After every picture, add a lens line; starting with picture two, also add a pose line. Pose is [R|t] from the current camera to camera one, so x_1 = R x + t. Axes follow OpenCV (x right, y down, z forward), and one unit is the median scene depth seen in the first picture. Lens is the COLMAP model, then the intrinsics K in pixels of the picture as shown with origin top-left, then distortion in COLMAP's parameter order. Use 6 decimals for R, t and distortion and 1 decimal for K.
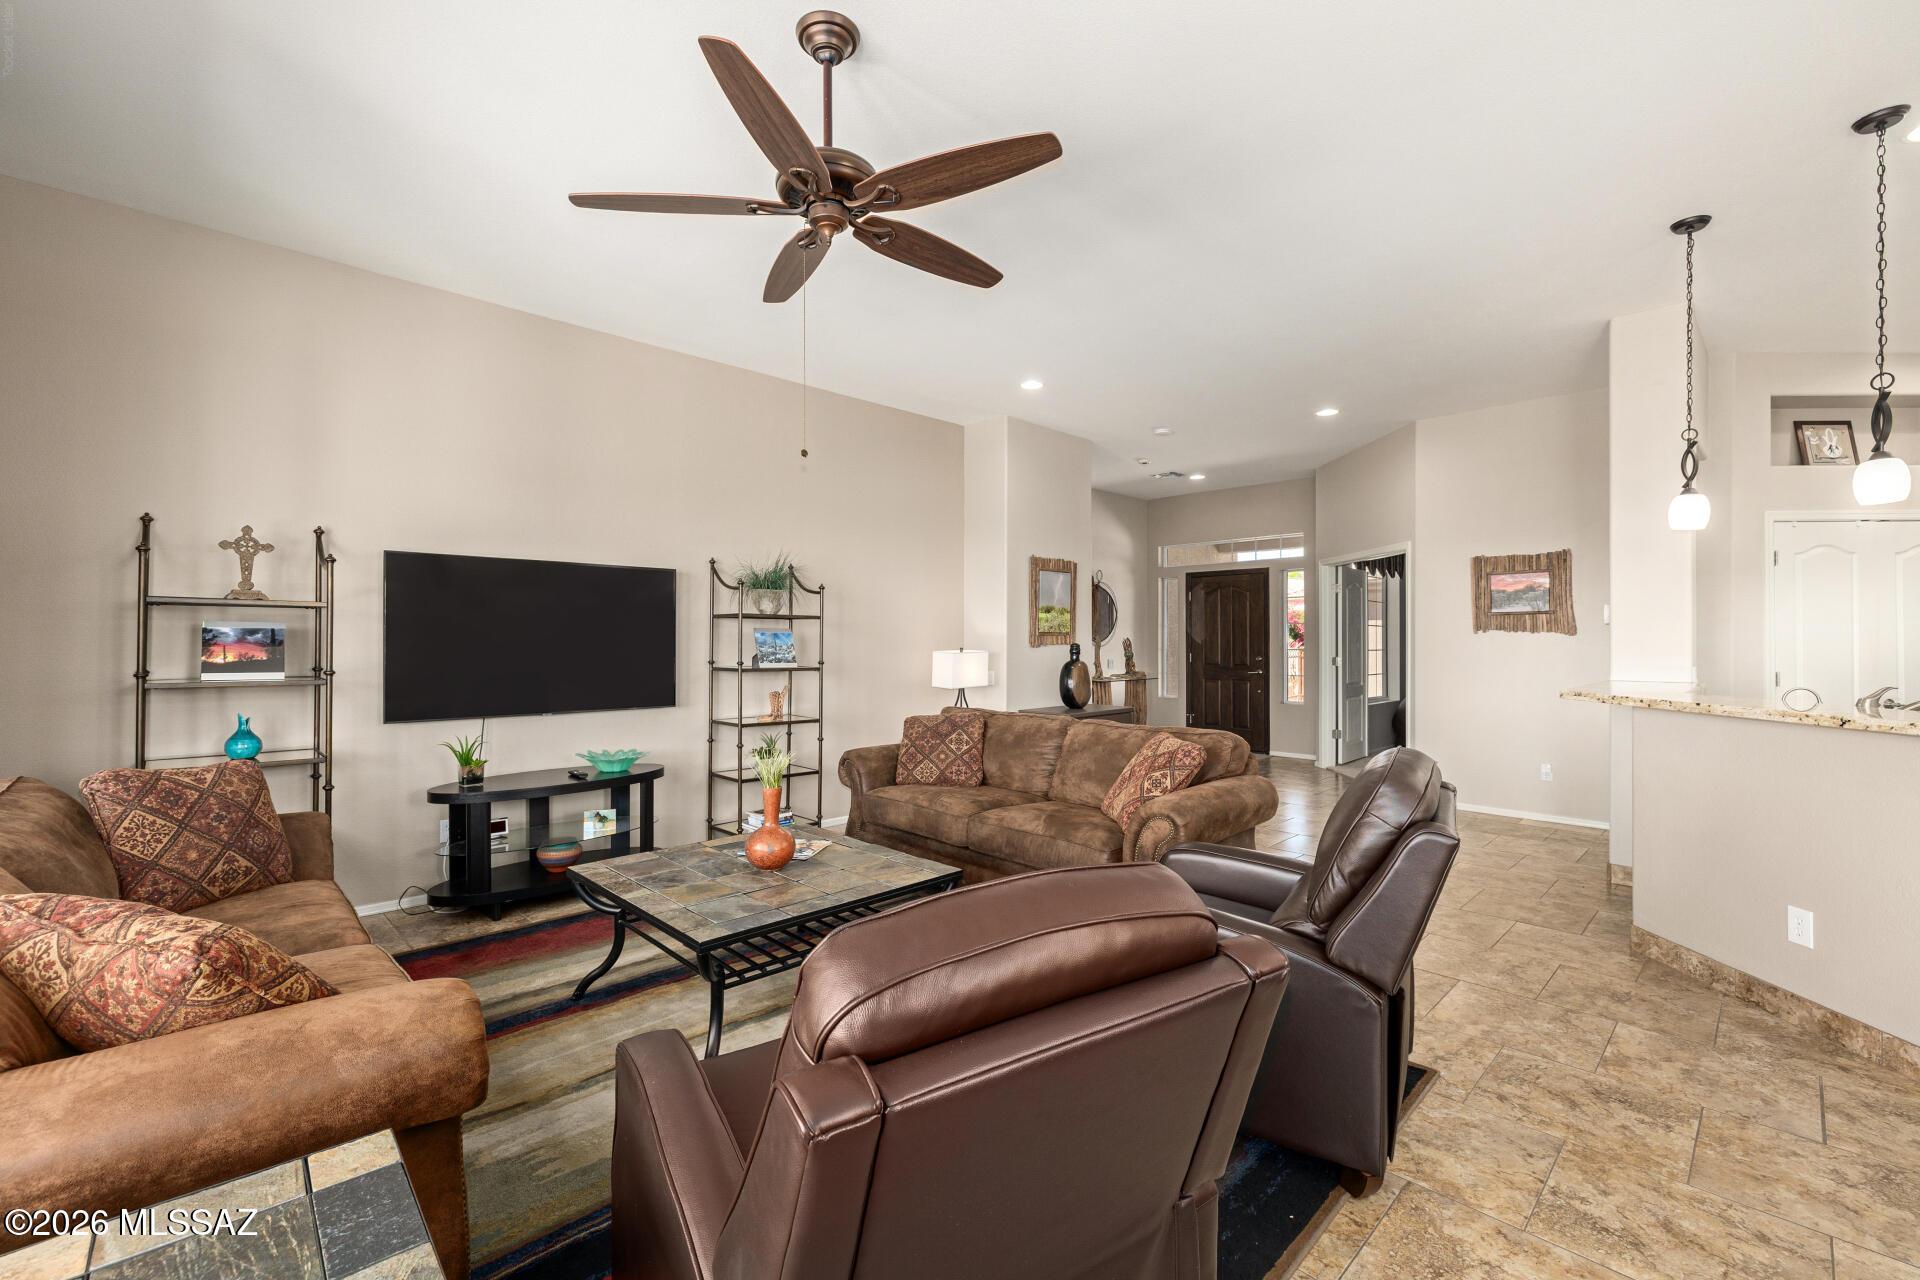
lens RADIAL K [[816.6, 0, 948.1], [0, 816.6, 633.2], [0, 0, 1]] dist [0.004278, 0.000533]
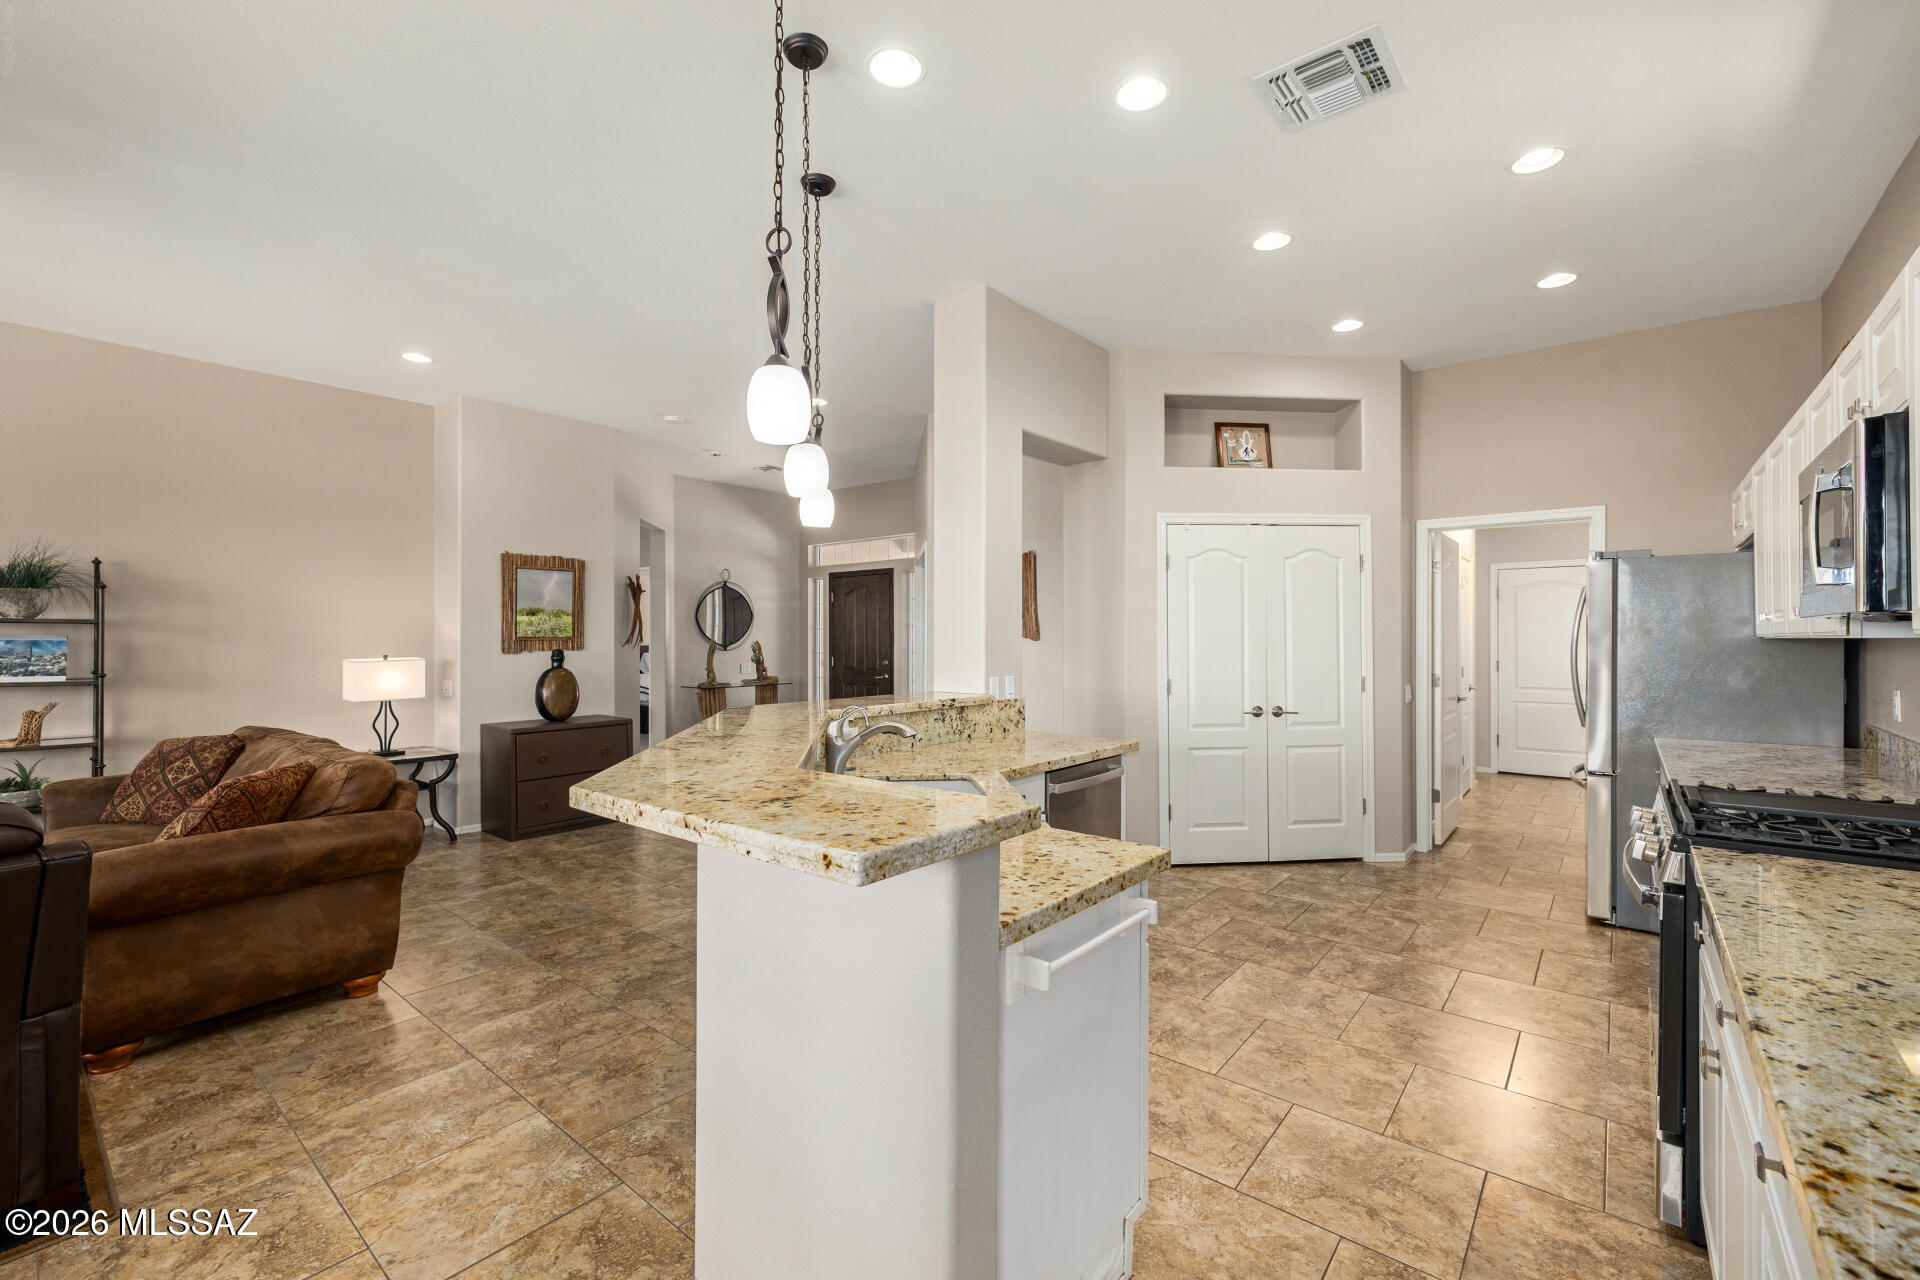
lens RADIAL K [[816.6, 0, 933.3], [0, 816.6, 632.5], [0, 0, 1]] dist [0.004278, 0.000533]
pose [[0.995595, -0.000018, 0.093760, 0.650309], [-0.000004, 1.000000, 0.000233, -0.008846], [-0.093760, -0.000232, 0.995595, 0.080478]]
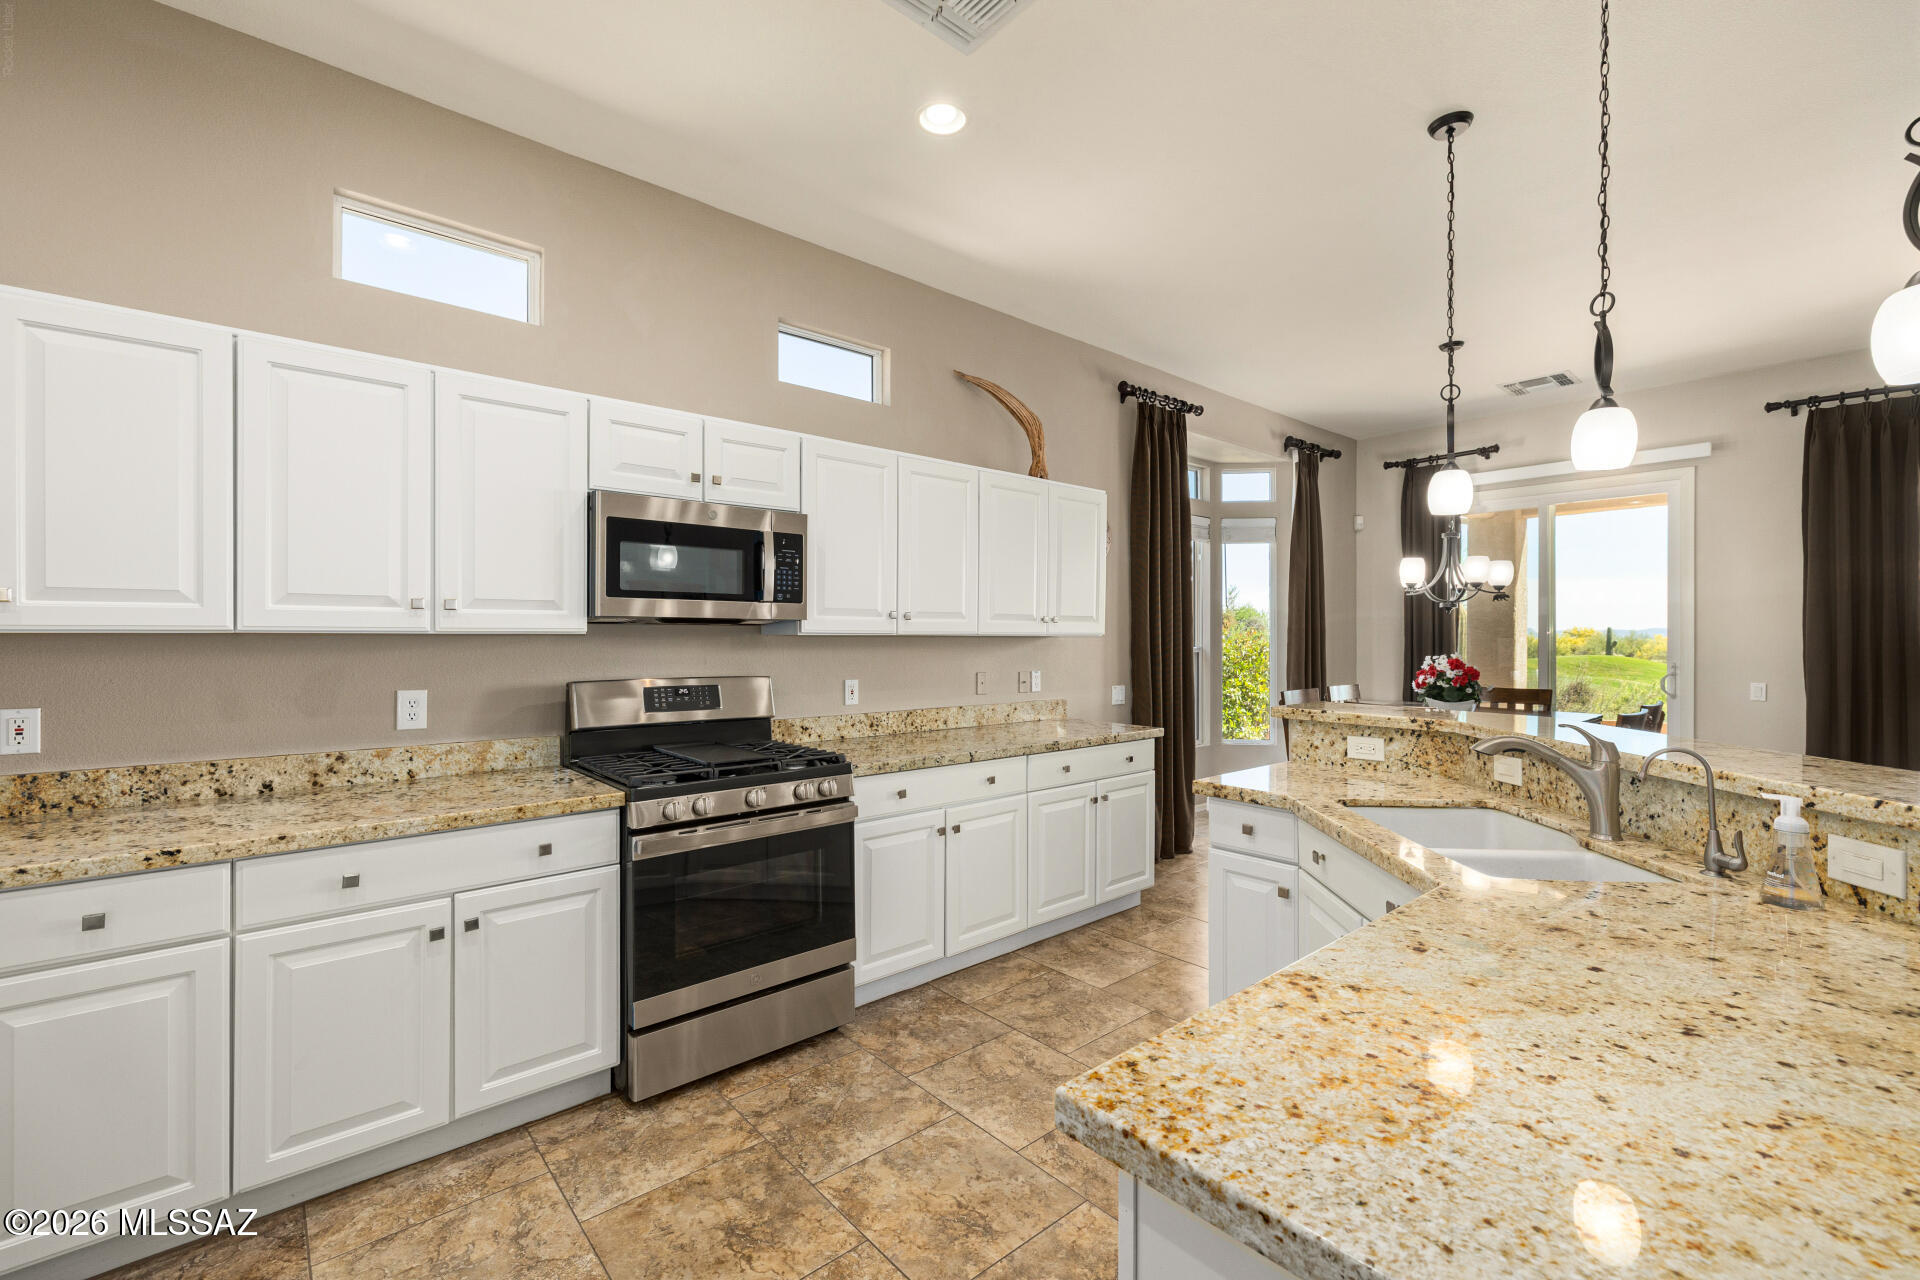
lens RADIAL K [[816.6, 0, 946.1], [0, 816.6, 634.5], [0, 0, 1]] dist [0.004278, 0.000533]
pose [[-0.998046, -0.001260, 0.062475, 0.918093], [-0.001882, 0.999949, -0.009905, -0.001418], [-0.062459, -0.010003, -0.997997, 0.981797]]
